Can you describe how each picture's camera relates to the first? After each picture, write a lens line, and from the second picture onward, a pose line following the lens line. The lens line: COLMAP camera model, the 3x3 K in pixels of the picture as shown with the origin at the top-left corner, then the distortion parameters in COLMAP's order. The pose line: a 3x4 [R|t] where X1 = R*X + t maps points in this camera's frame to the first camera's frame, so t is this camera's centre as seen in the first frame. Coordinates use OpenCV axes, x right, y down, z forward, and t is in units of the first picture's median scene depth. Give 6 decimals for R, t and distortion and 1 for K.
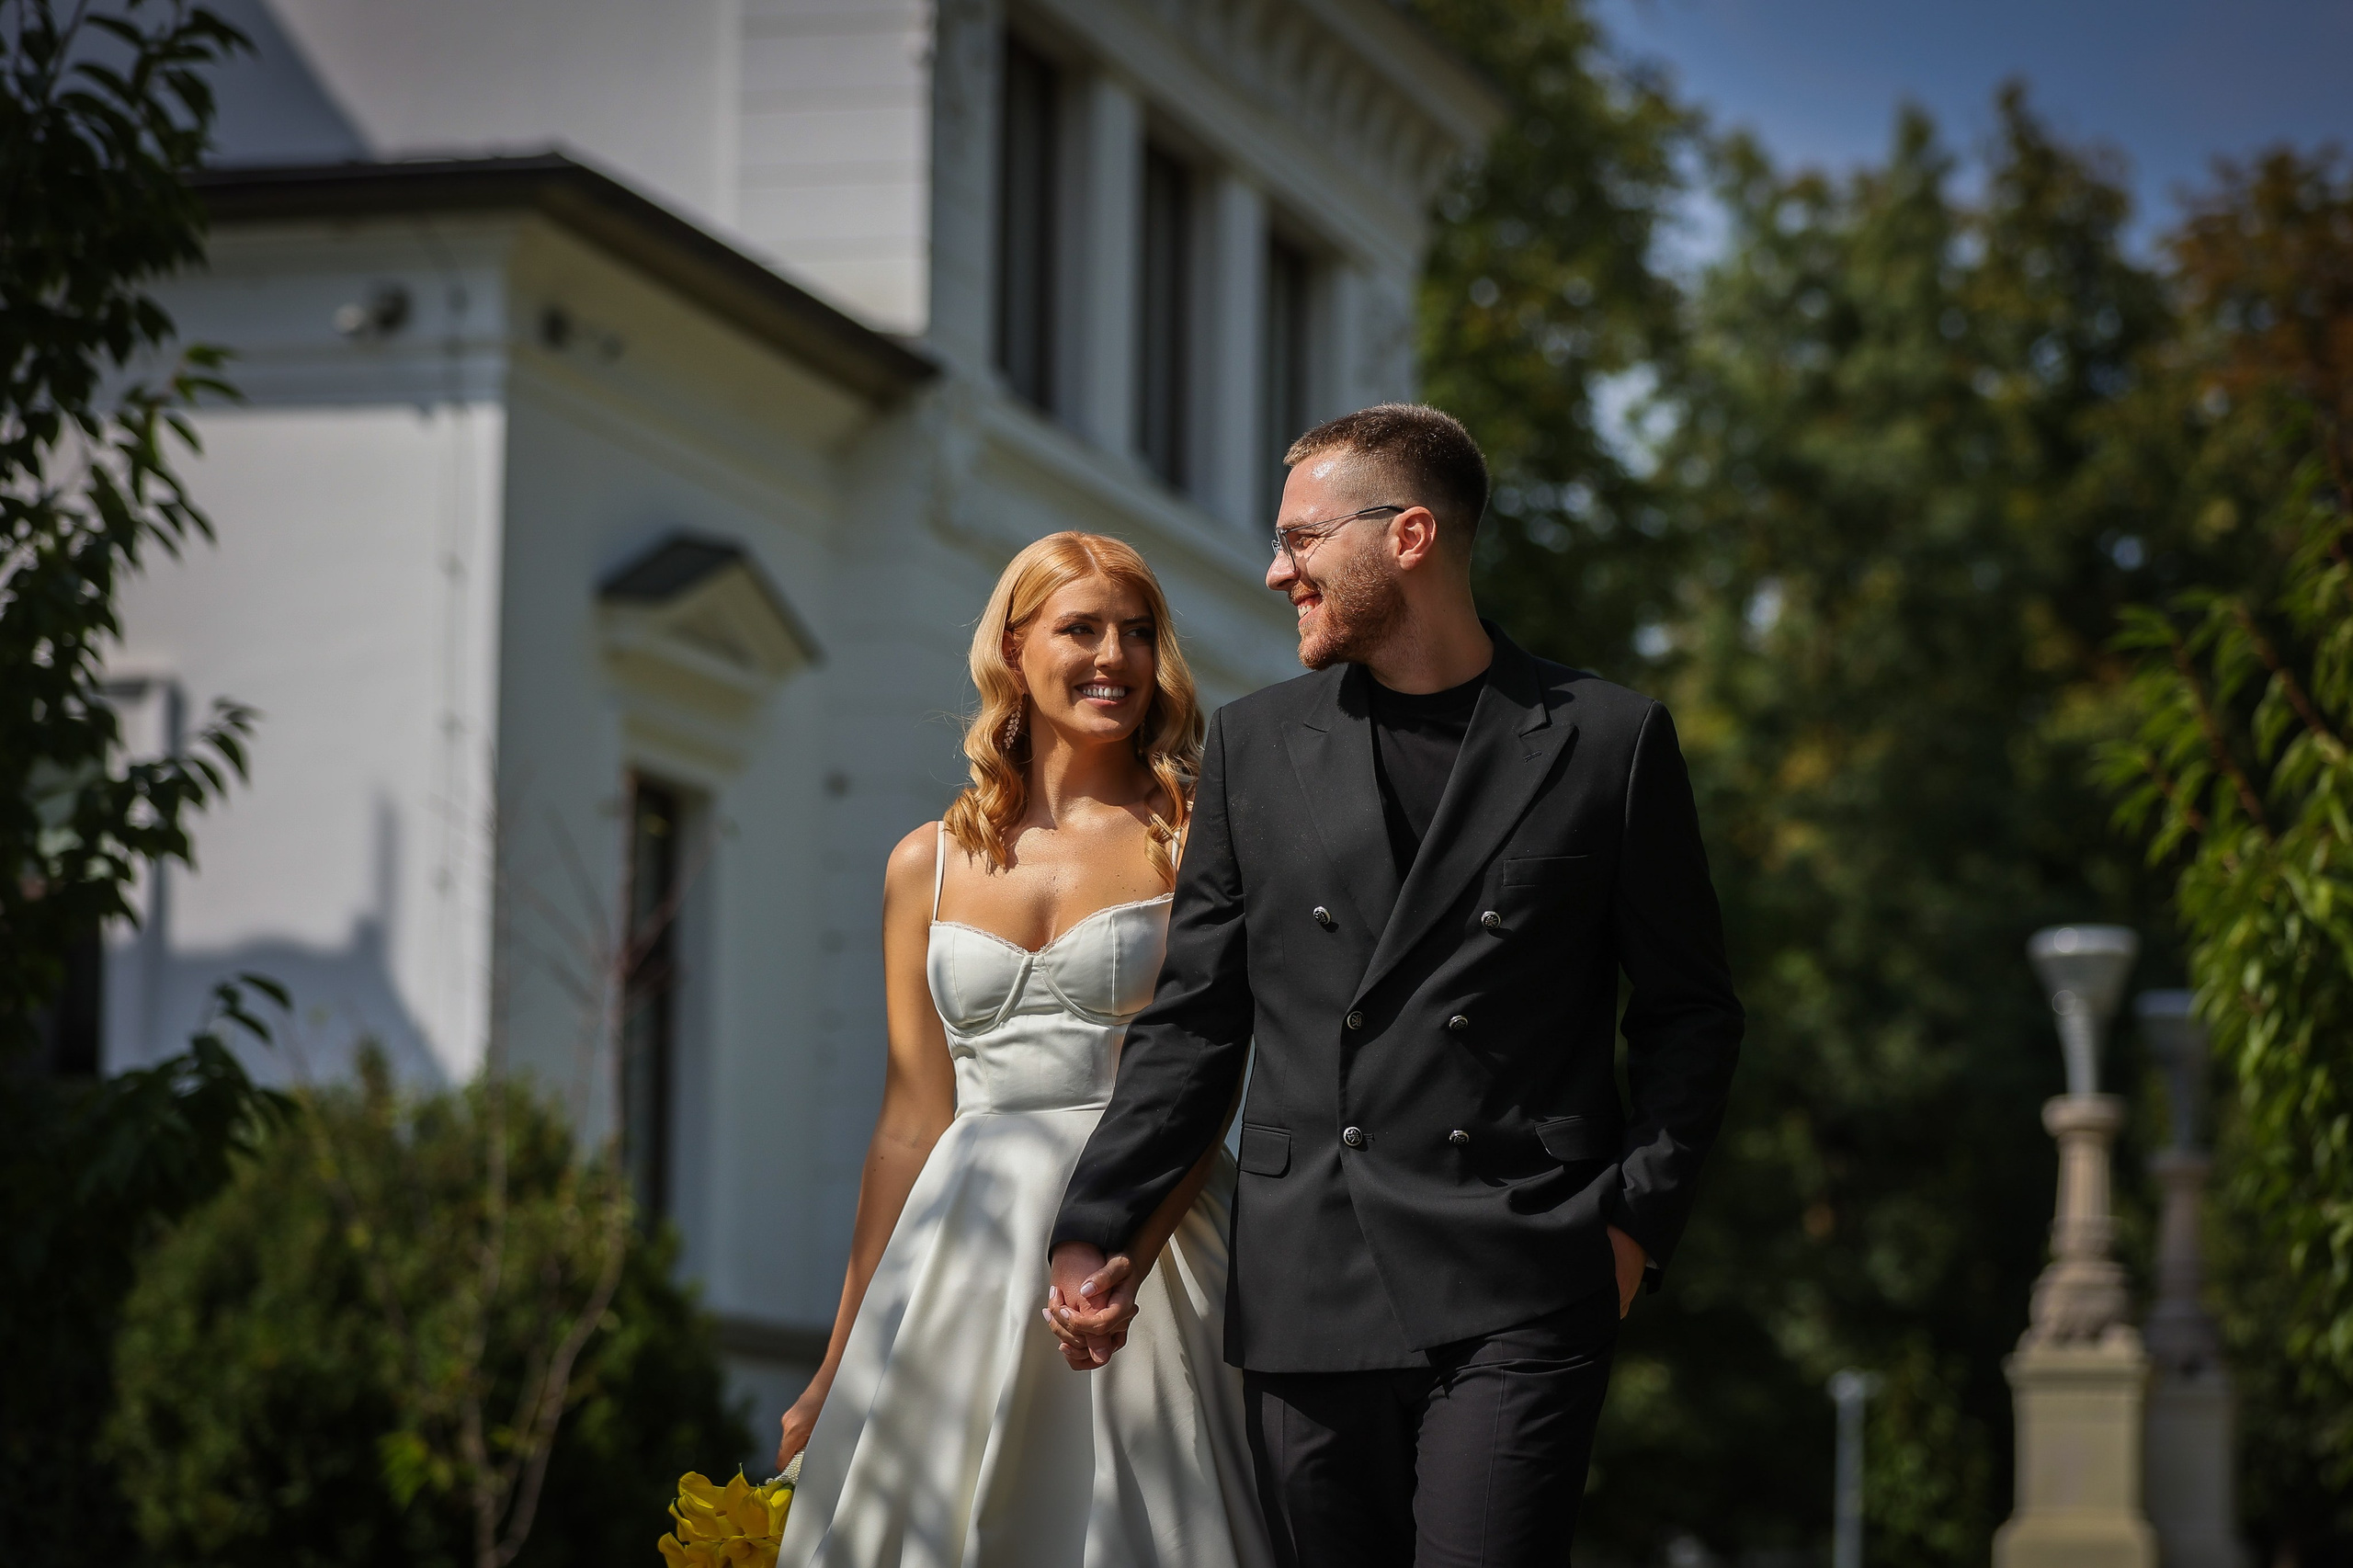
lens RADIAL K [[7536.0, 0, 1228.9], [0, 7536.0, 238.6], [0, 0, 1]] dist [-0.212136, 1.125223]
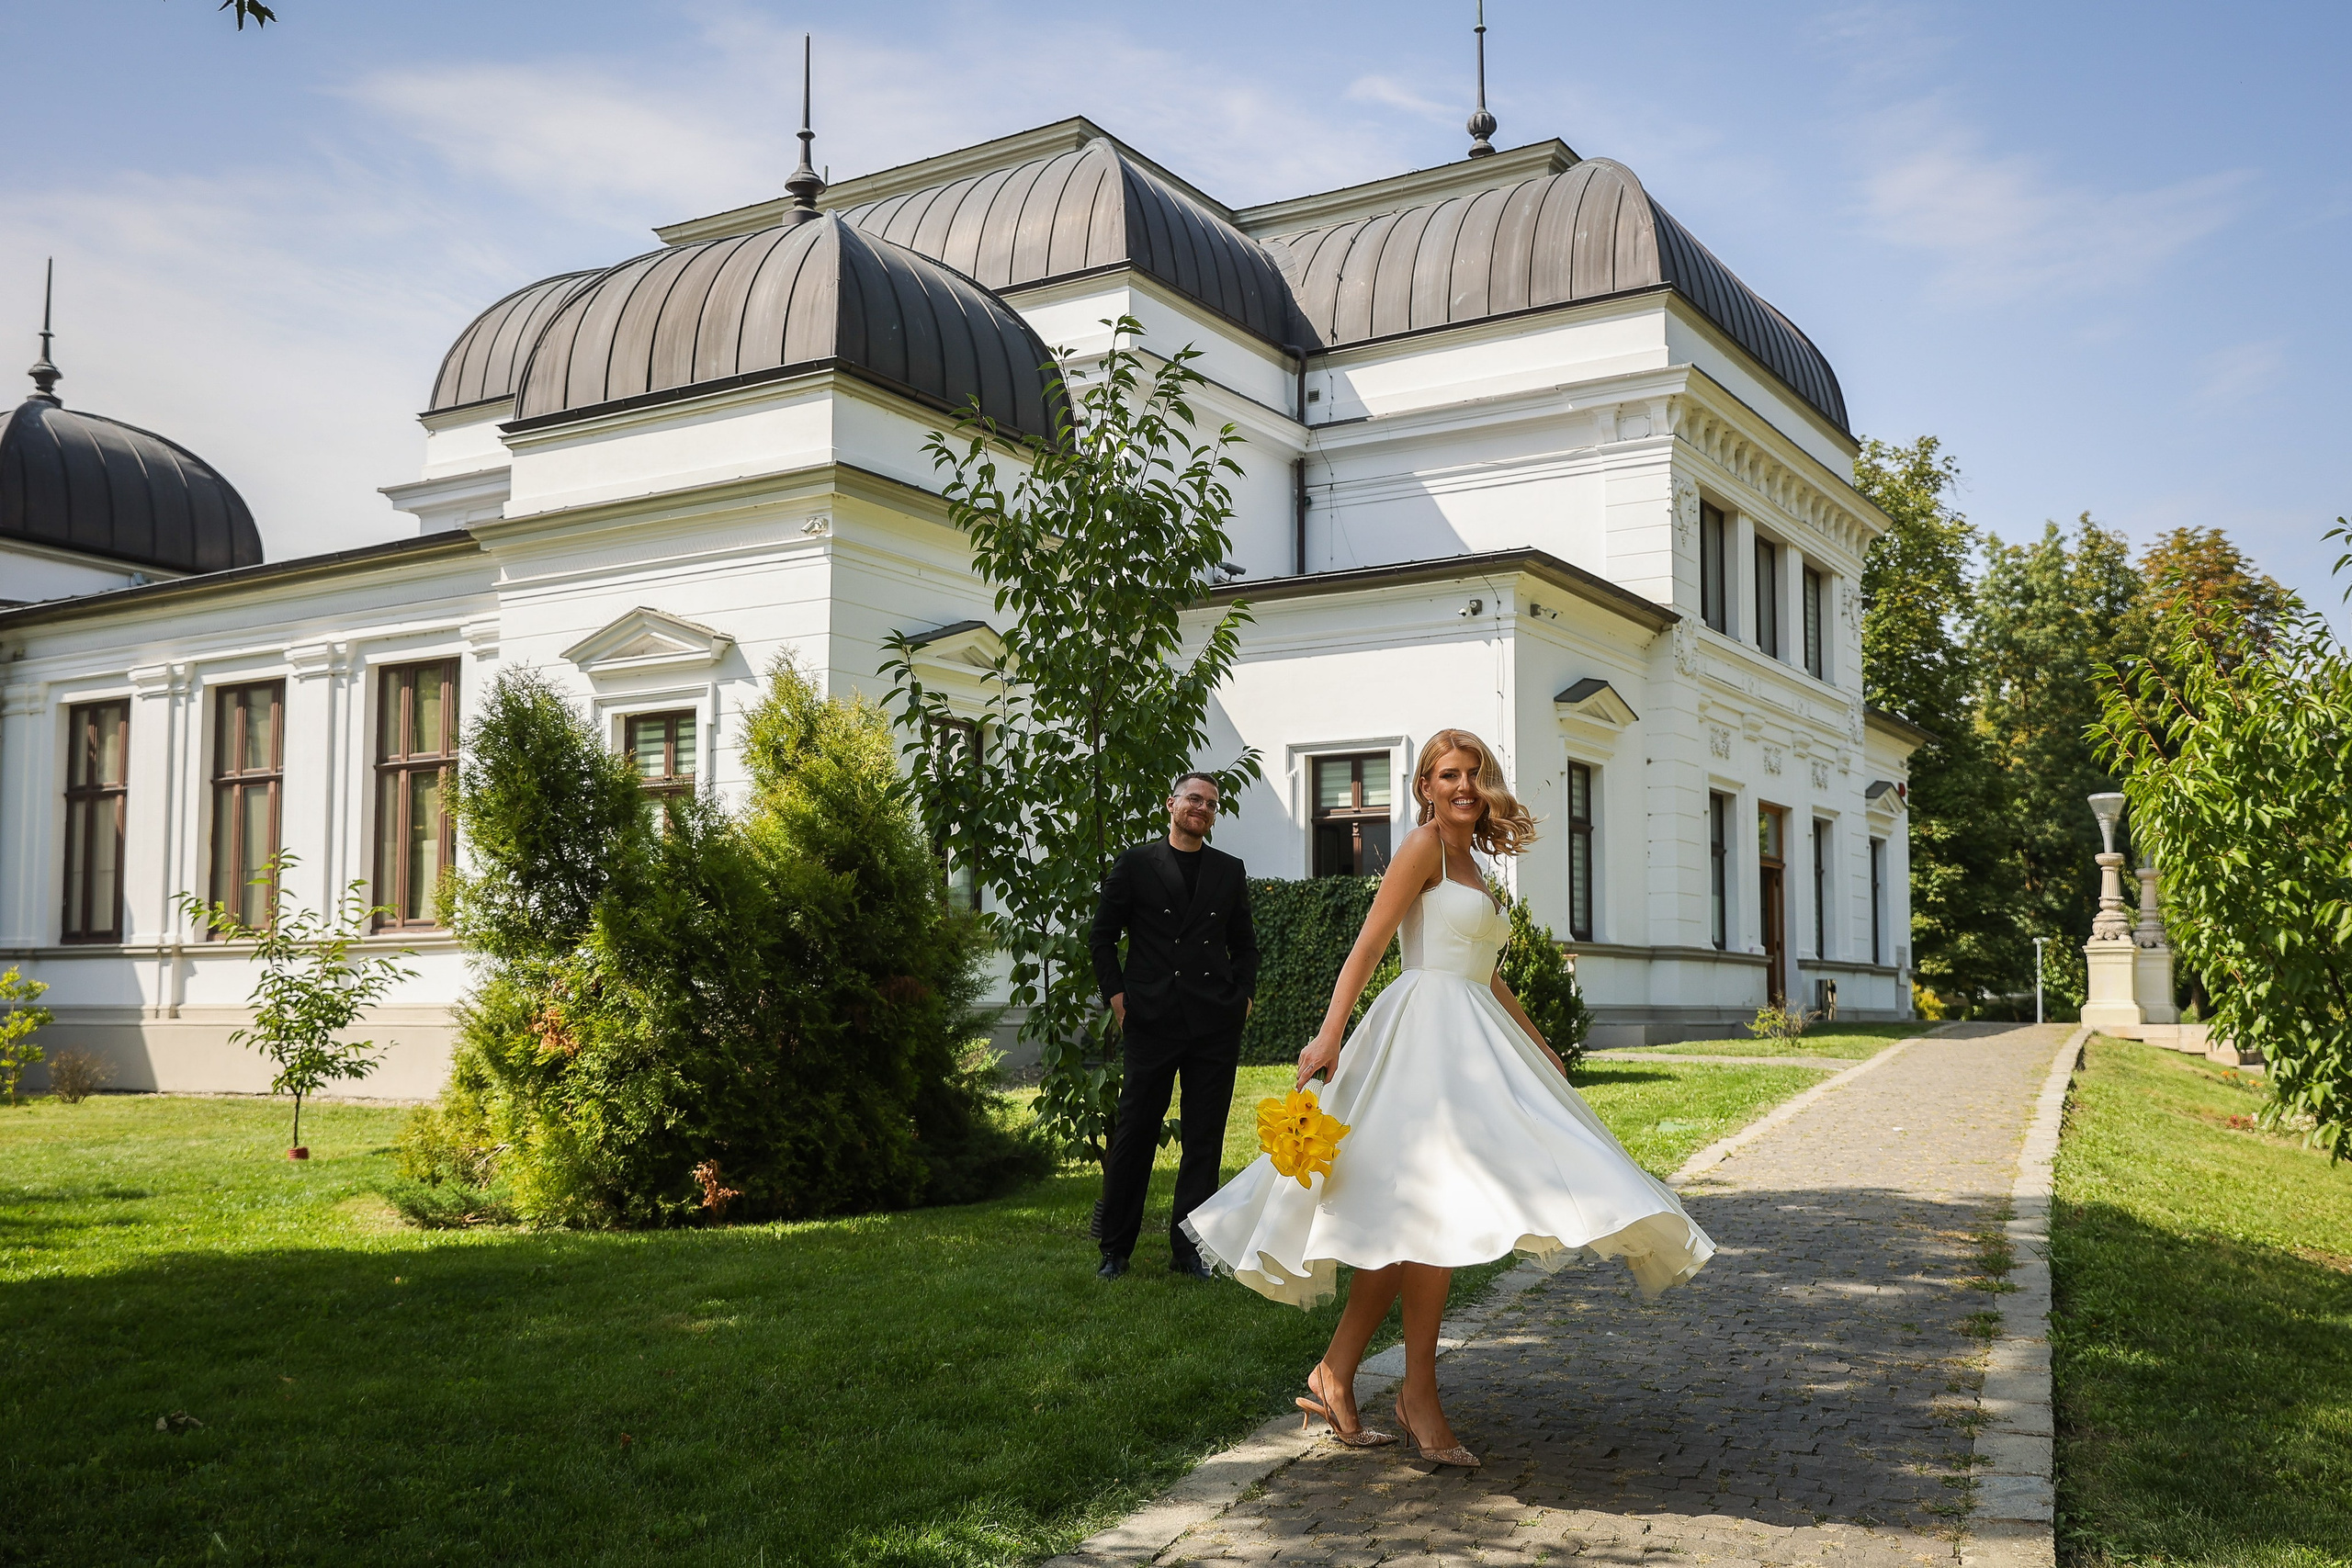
lens RADIAL K [[2159.4, 0, 1224.0], [0, 2159.4, 836.4], [0, 0, 1]] dist [-0.004083, 0.007259]
pose [[0.959555, -0.038048, -0.278938, 0.025589], [0.066982, 0.993227, 0.094939, 0.011755], [0.273436, -0.109783, 0.955605, 0.161940]]
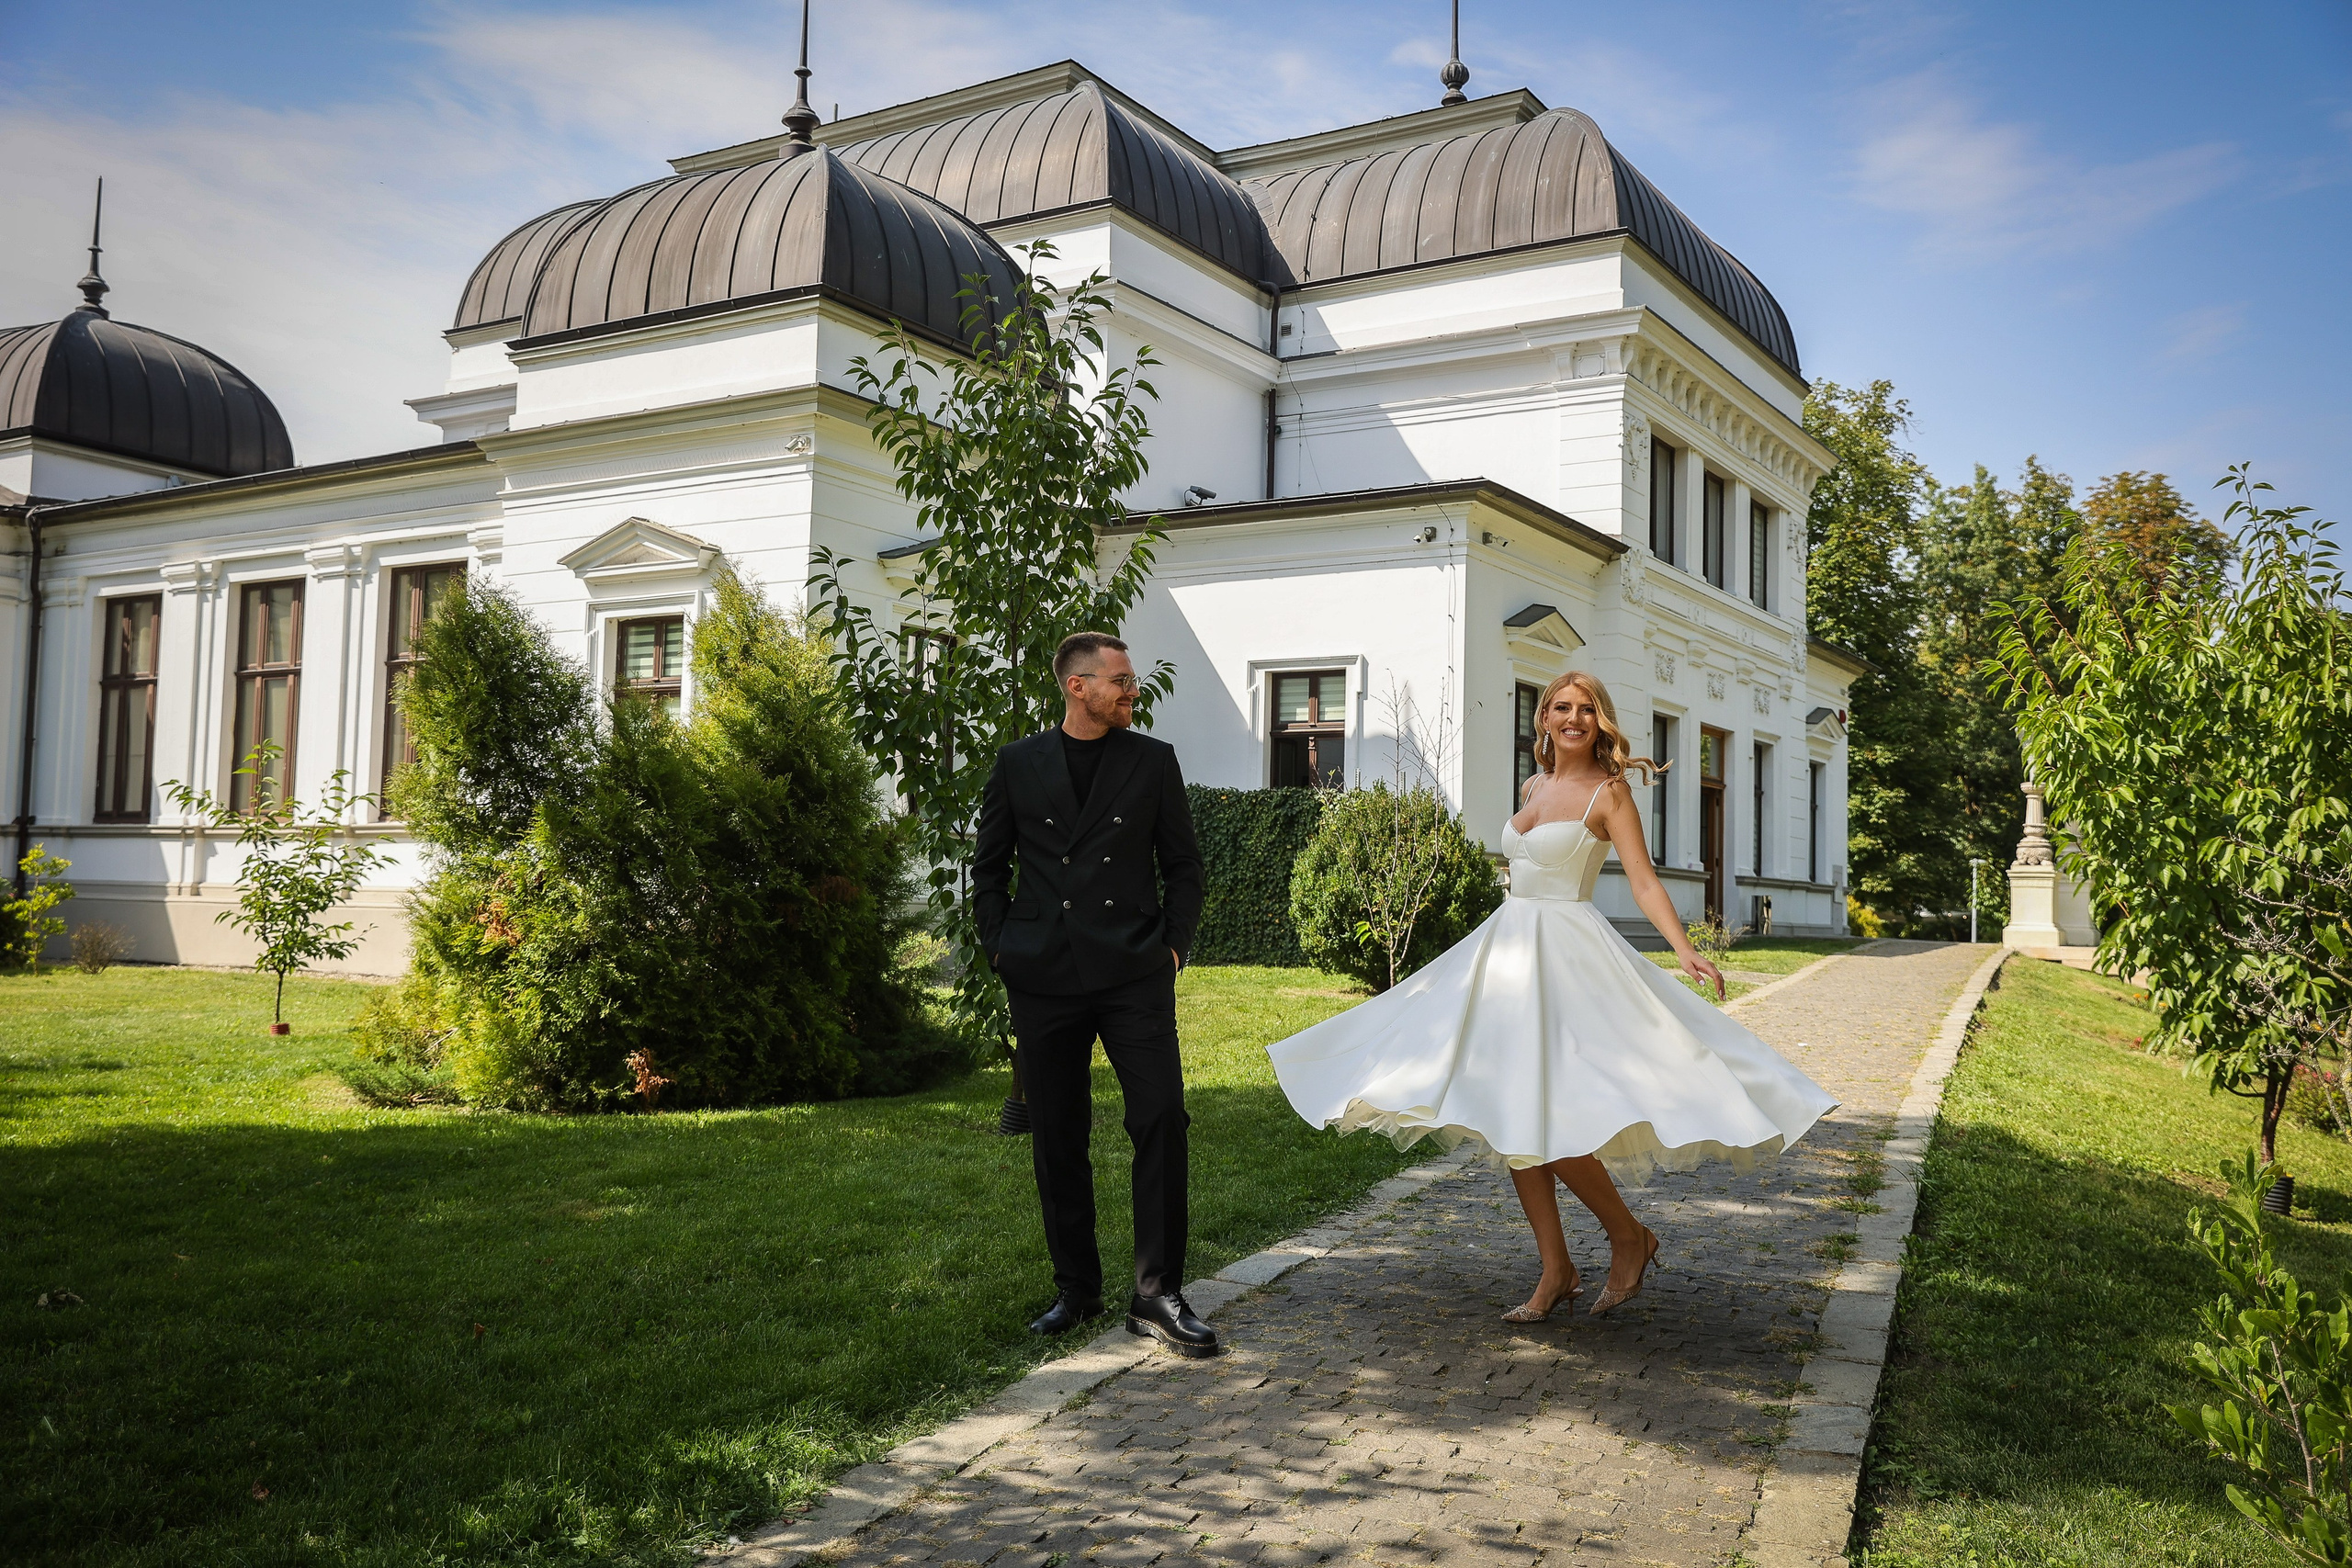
lens RADIAL K [[2032.2, 0, 1176.3], [0, 2032.2, 760.2], [0, 0, 1]] dist [-0.004430, 0.007658]
pose [[0.954838, -0.013939, -0.296799, 0.034728], [0.046109, 0.993749, 0.101668, 0.012115], [0.293527, -0.110762, 0.949512, 0.172639]]
